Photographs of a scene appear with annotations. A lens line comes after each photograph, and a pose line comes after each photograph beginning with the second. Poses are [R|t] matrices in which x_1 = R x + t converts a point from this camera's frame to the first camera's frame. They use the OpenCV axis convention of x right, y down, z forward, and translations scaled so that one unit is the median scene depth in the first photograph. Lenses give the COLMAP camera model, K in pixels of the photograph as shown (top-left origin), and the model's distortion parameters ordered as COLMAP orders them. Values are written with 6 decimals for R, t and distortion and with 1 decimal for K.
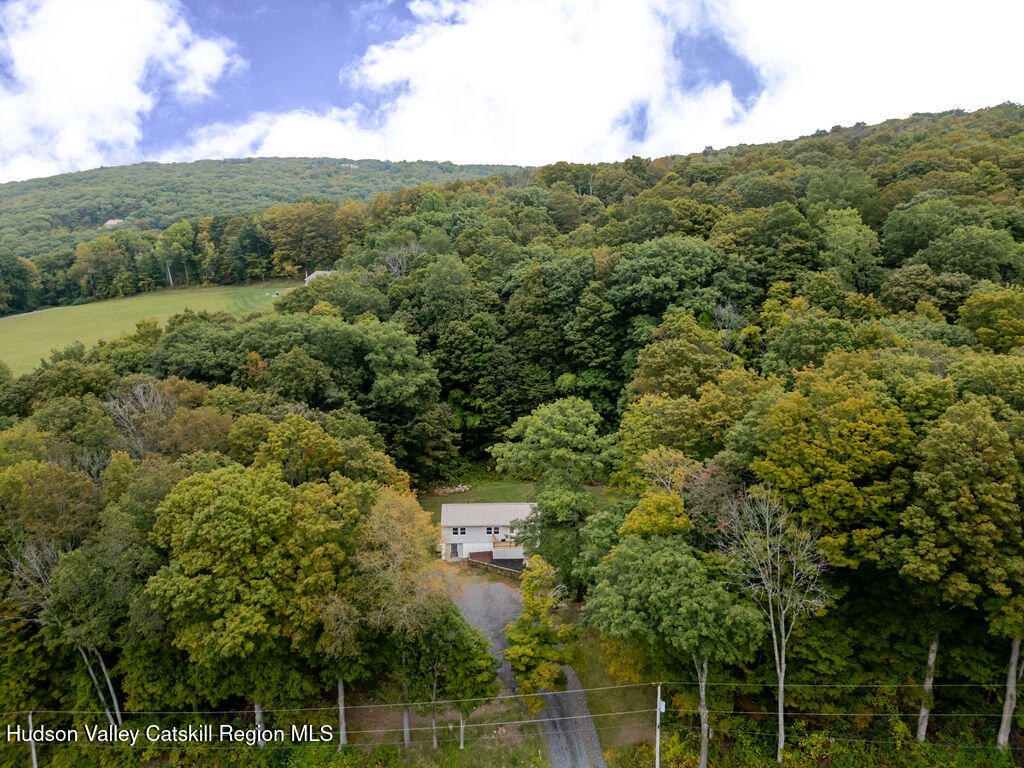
lens RADIAL K [[723.3, 0, 511.6], [0, 723.3, 381.8], [0, 0, 1]] dist [0.016215, -0.005052]
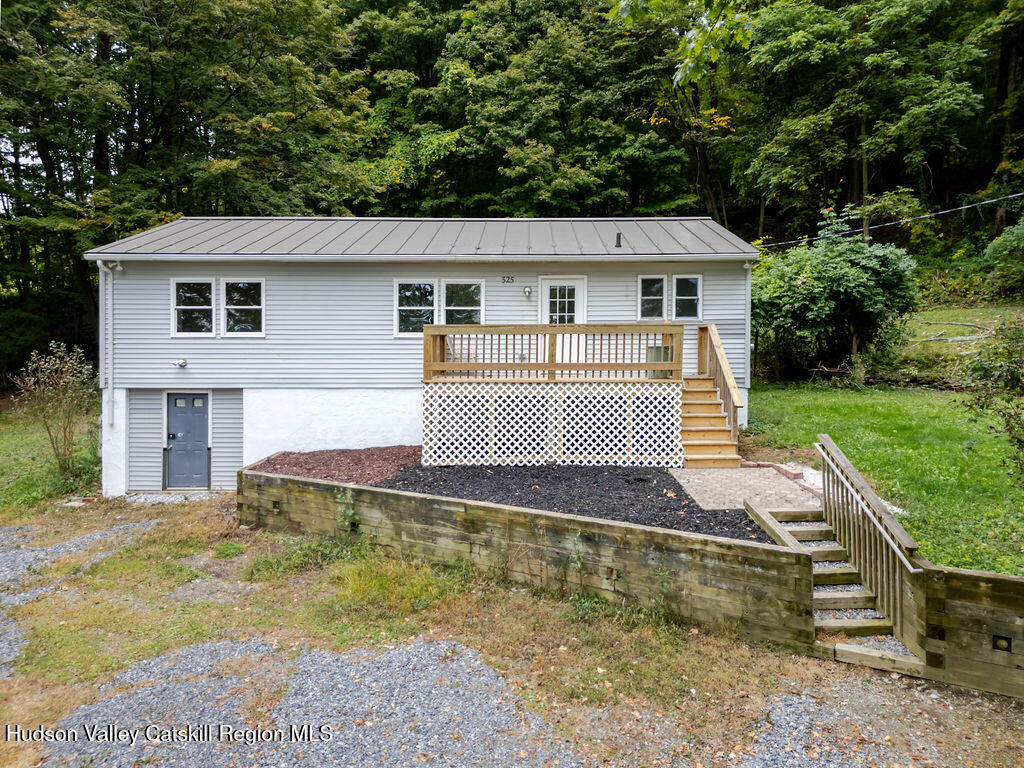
lens RADIAL K [[723.3, 0, 527.1], [0, 723.3, 375.0], [0, 0, 1]] dist [0.016215, -0.005052]
pose [[0.999113, 0.003837, -0.041930, -0.002043], [-0.009009, 0.992260, -0.123852, 0.238171], [0.041130, 0.124120, 0.991414, 0.852617]]
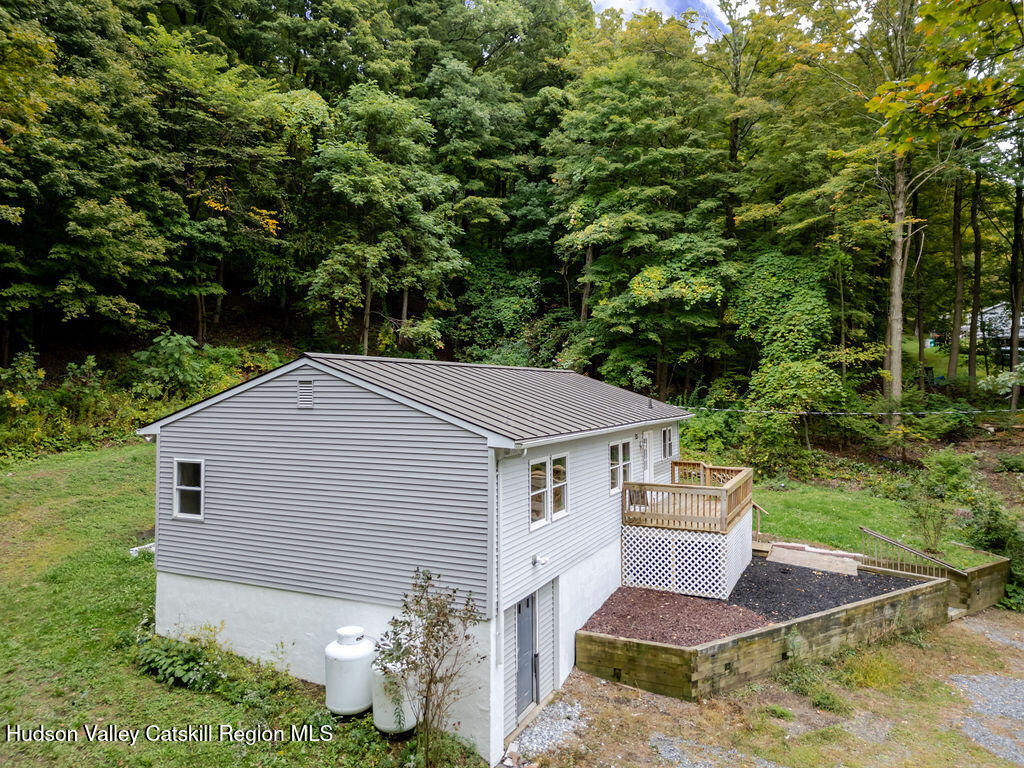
lens RADIAL K [[723.3, 0, 515.0], [0, 723.3, 381.4], [0, 0, 1]] dist [0.016215, -0.005052]
pose [[0.473689, 0.022831, 0.880396, -0.193699], [0.137305, 0.985525, -0.099433, 0.199249], [-0.869923, 0.167983, 0.463697, 0.936848]]
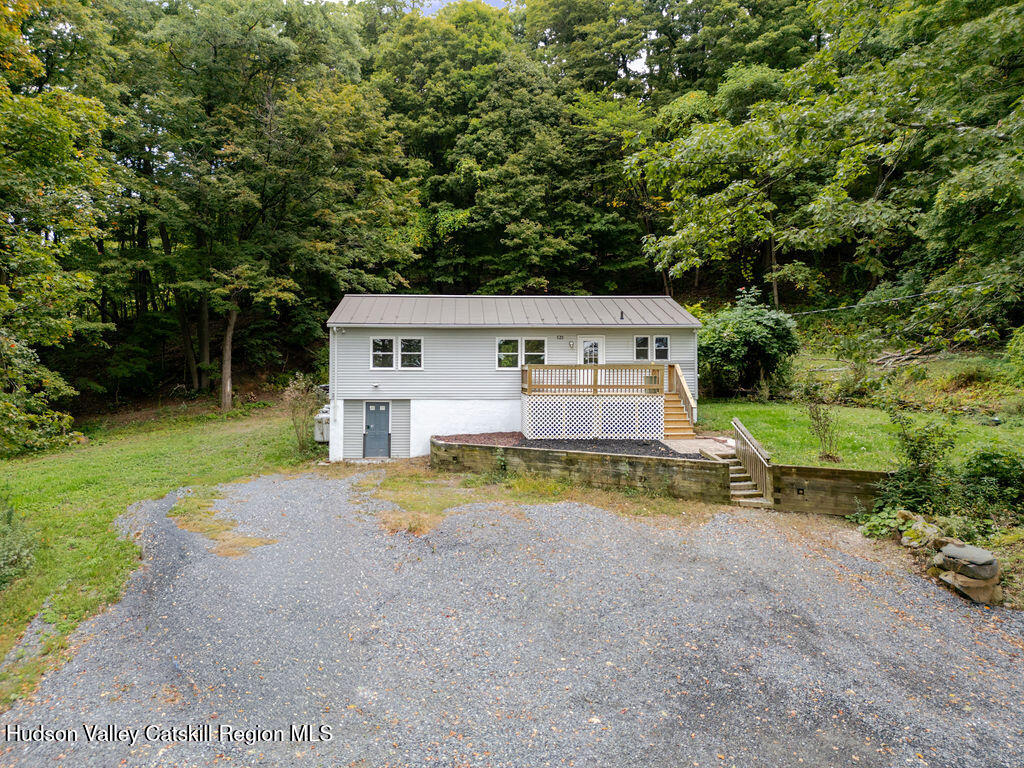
lens RADIAL K [[723.3, 0, 483.3], [0, 723.3, 358.9], [0, 0, 1]] dist [0.016215, -0.005052]
pose [[0.999921, 0.004253, -0.011854, -0.037690], [-0.006307, 0.983817, -0.179065, 0.255261], [0.010900, 0.179126, 0.983766, 0.738886]]
